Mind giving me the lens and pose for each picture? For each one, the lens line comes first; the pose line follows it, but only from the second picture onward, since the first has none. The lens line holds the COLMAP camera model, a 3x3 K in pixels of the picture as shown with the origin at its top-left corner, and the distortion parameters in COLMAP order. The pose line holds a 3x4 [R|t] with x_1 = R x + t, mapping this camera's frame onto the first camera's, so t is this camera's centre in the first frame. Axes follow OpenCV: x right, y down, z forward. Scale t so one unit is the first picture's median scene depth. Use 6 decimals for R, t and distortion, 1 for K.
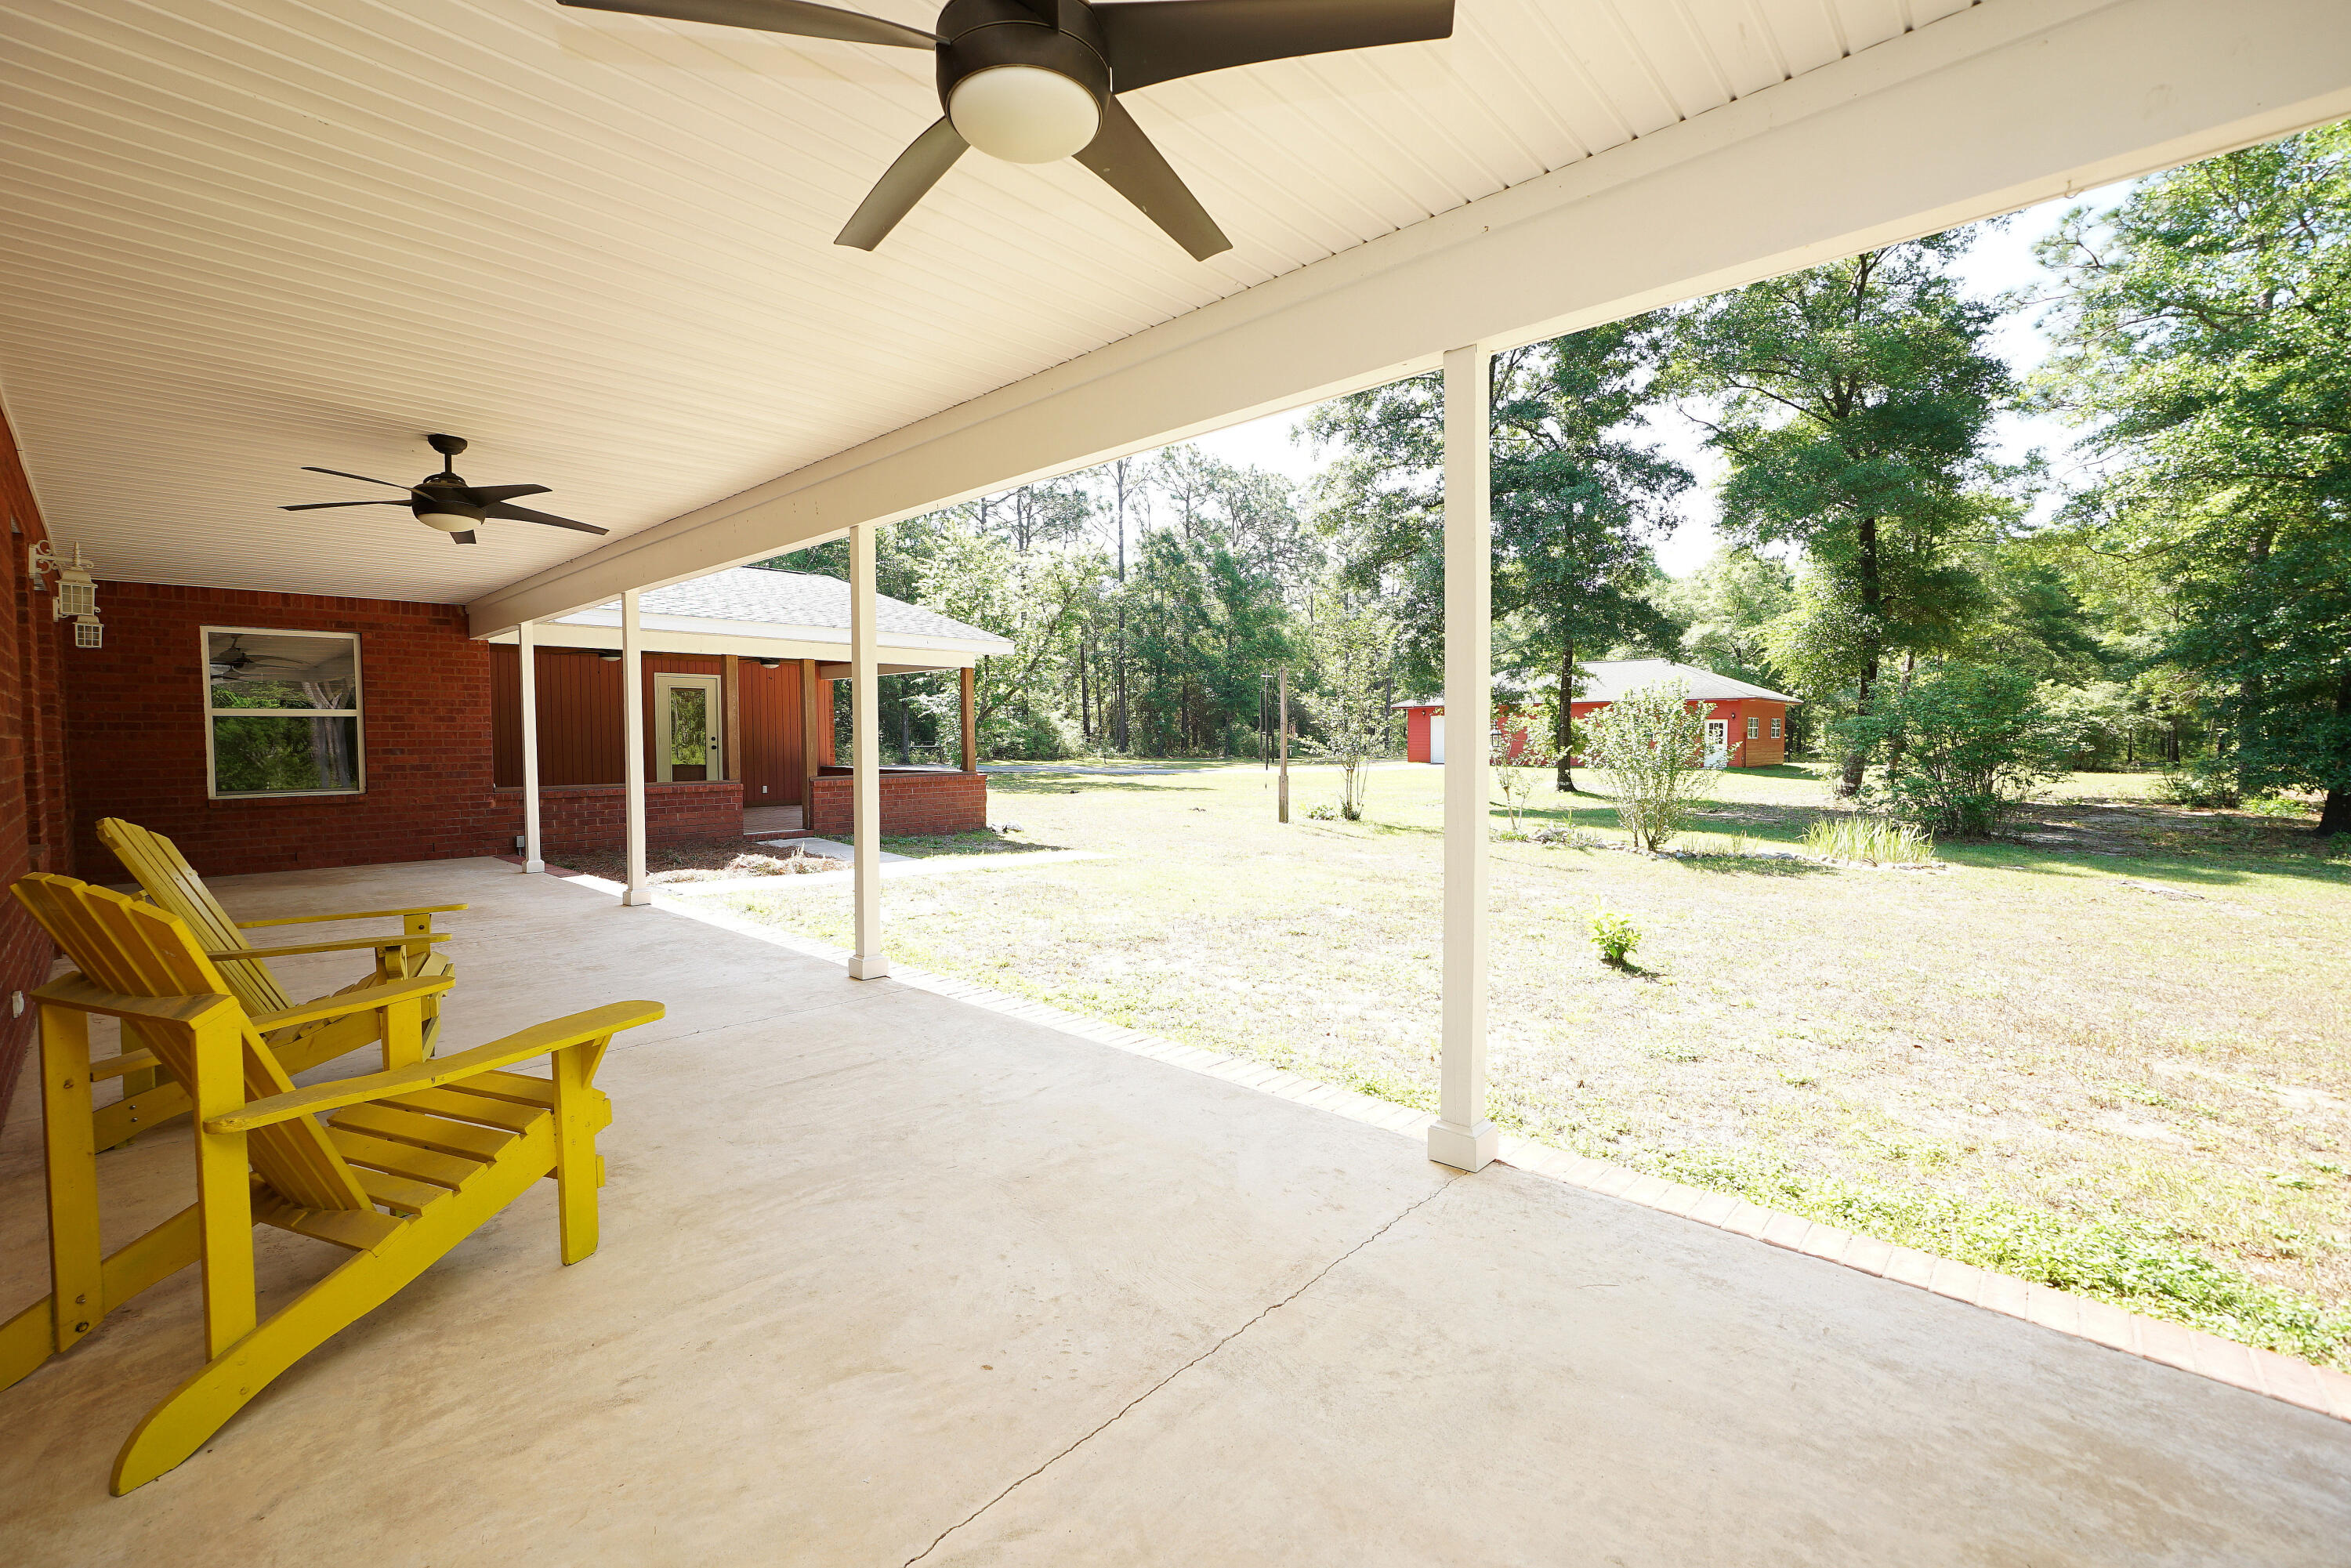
lens RADIAL K [[979.5, 0, 1143.6], [0, 979.5, 776.8], [0, 0, 1]] dist [-0.001272, 0.000178]
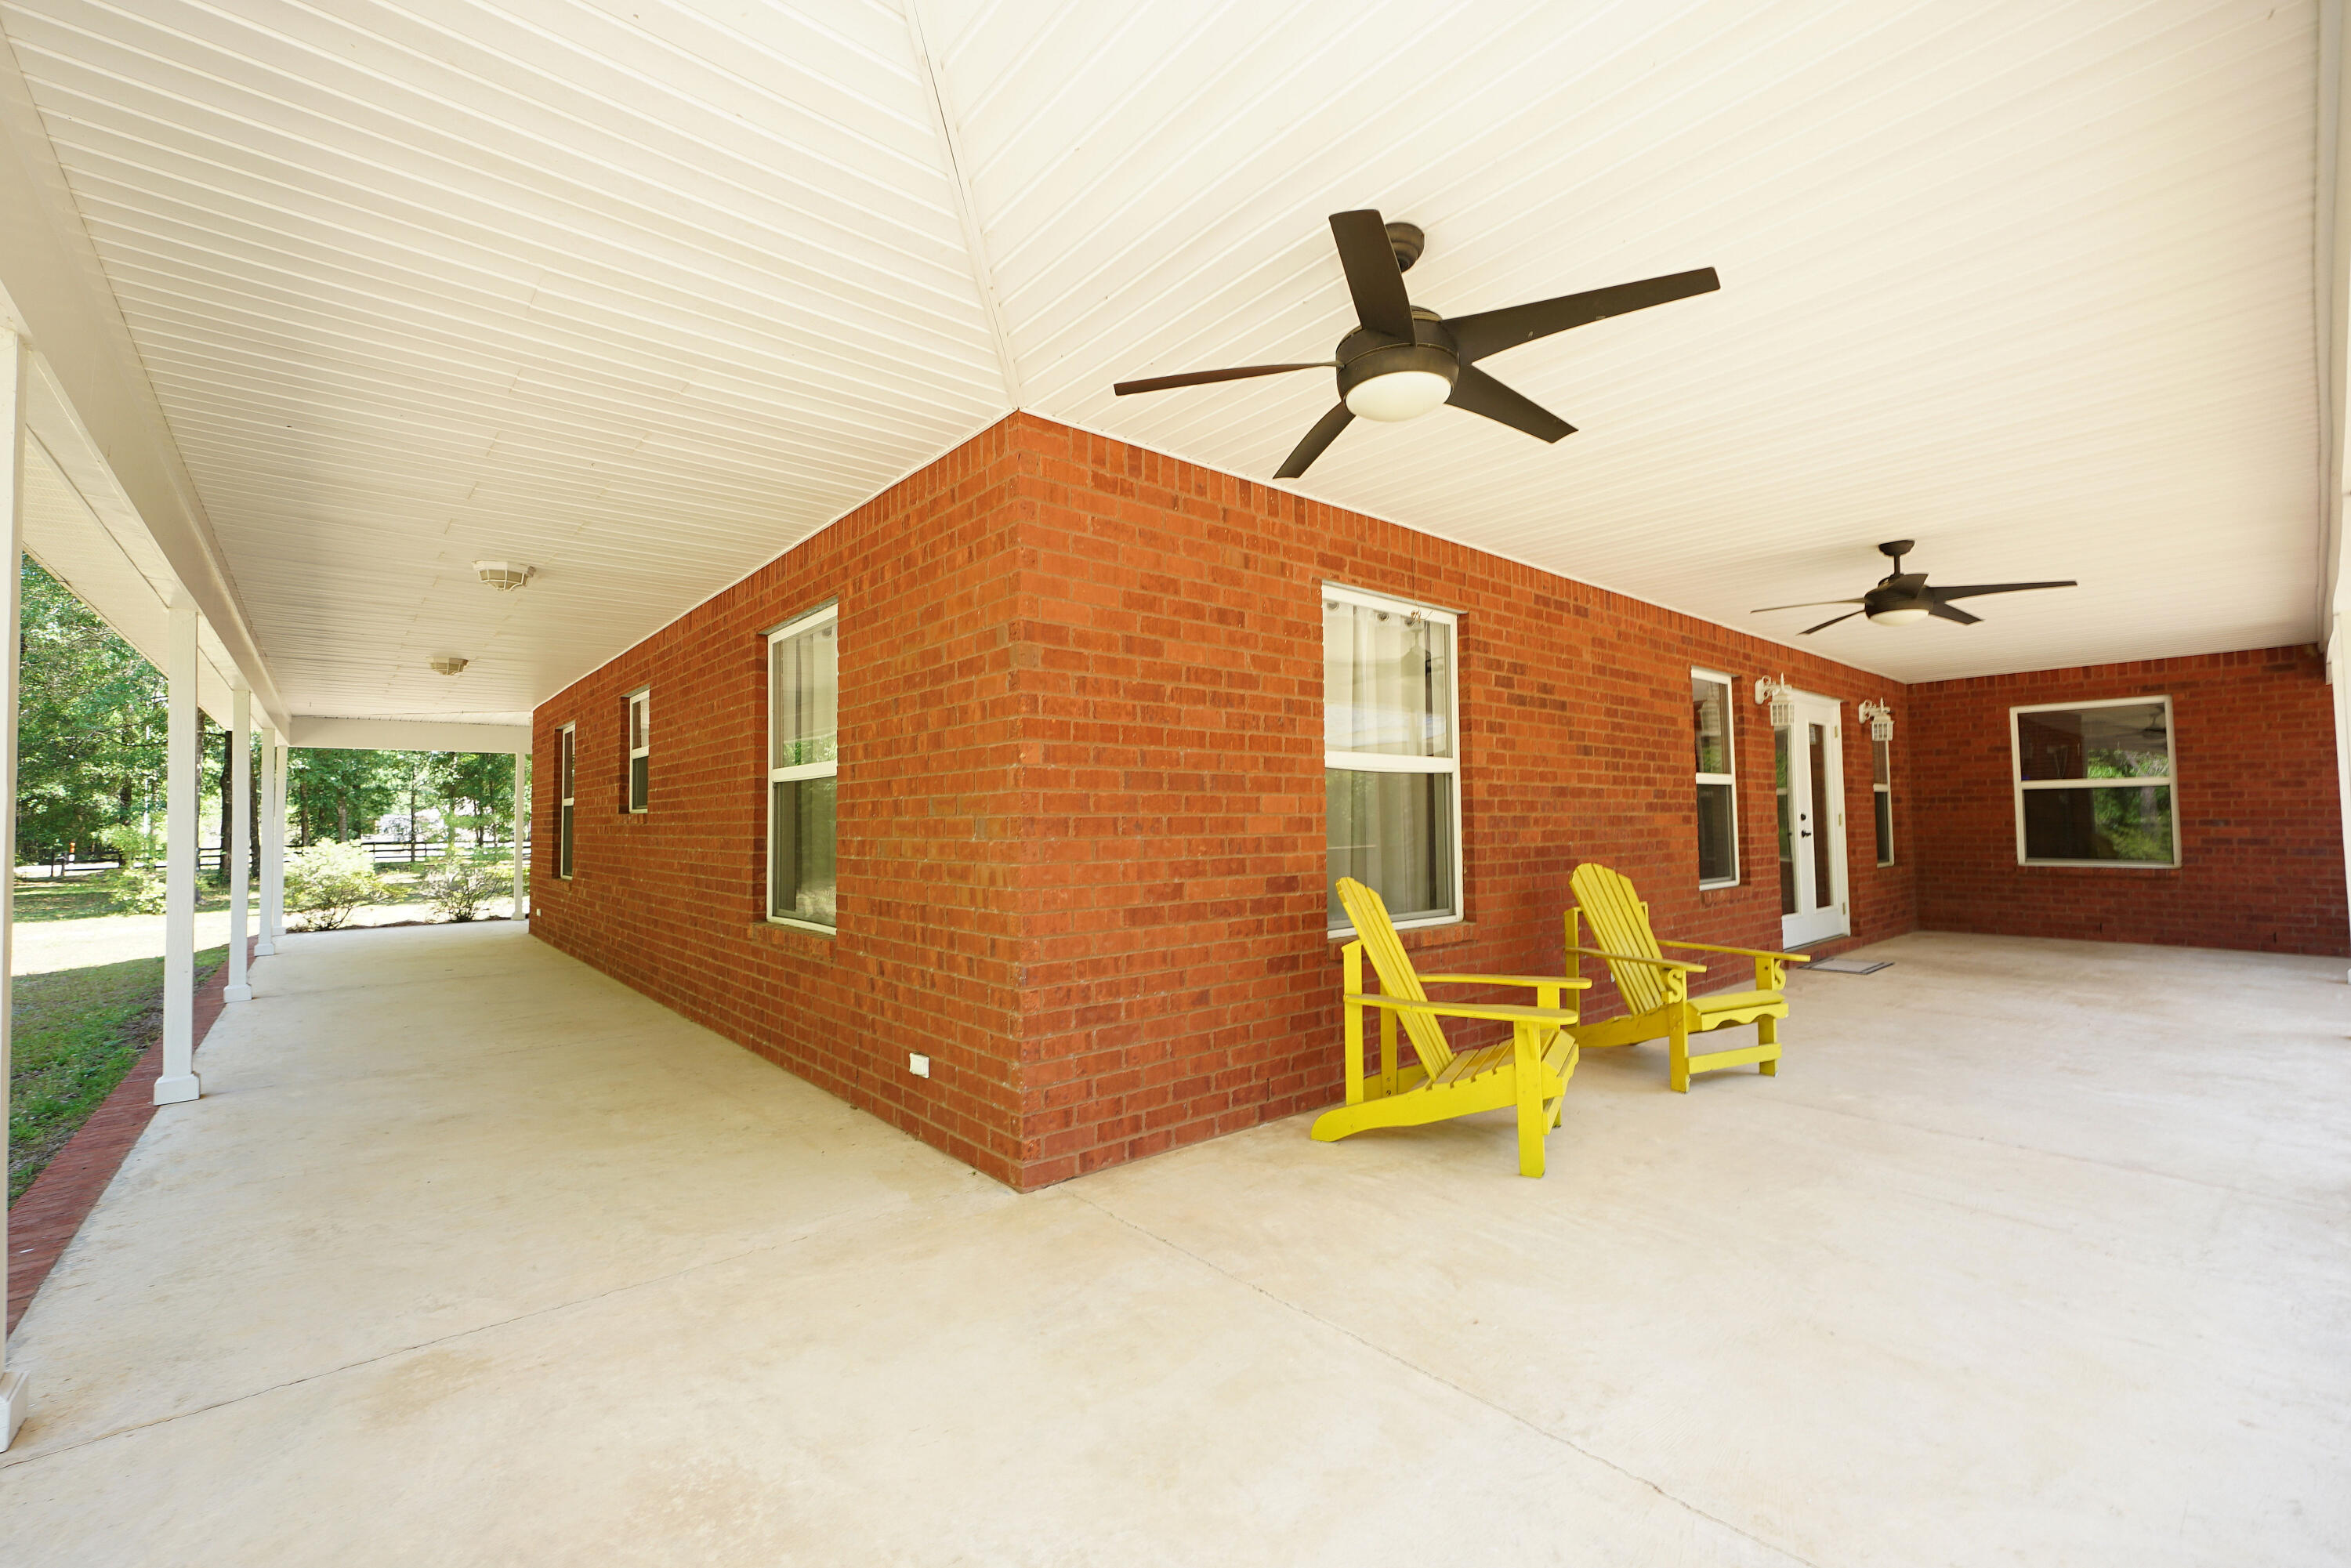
lens RADIAL K [[979.5, 0, 1143.6], [0, 979.5, 776.8], [0, 0, 1]] dist [-0.001272, 0.000178]
pose [[-0.105474, -0.037753, -0.993705, 0.227793], [-0.029682, 0.998953, -0.034801, -0.008006], [0.993979, 0.025824, -0.106484, 0.135608]]
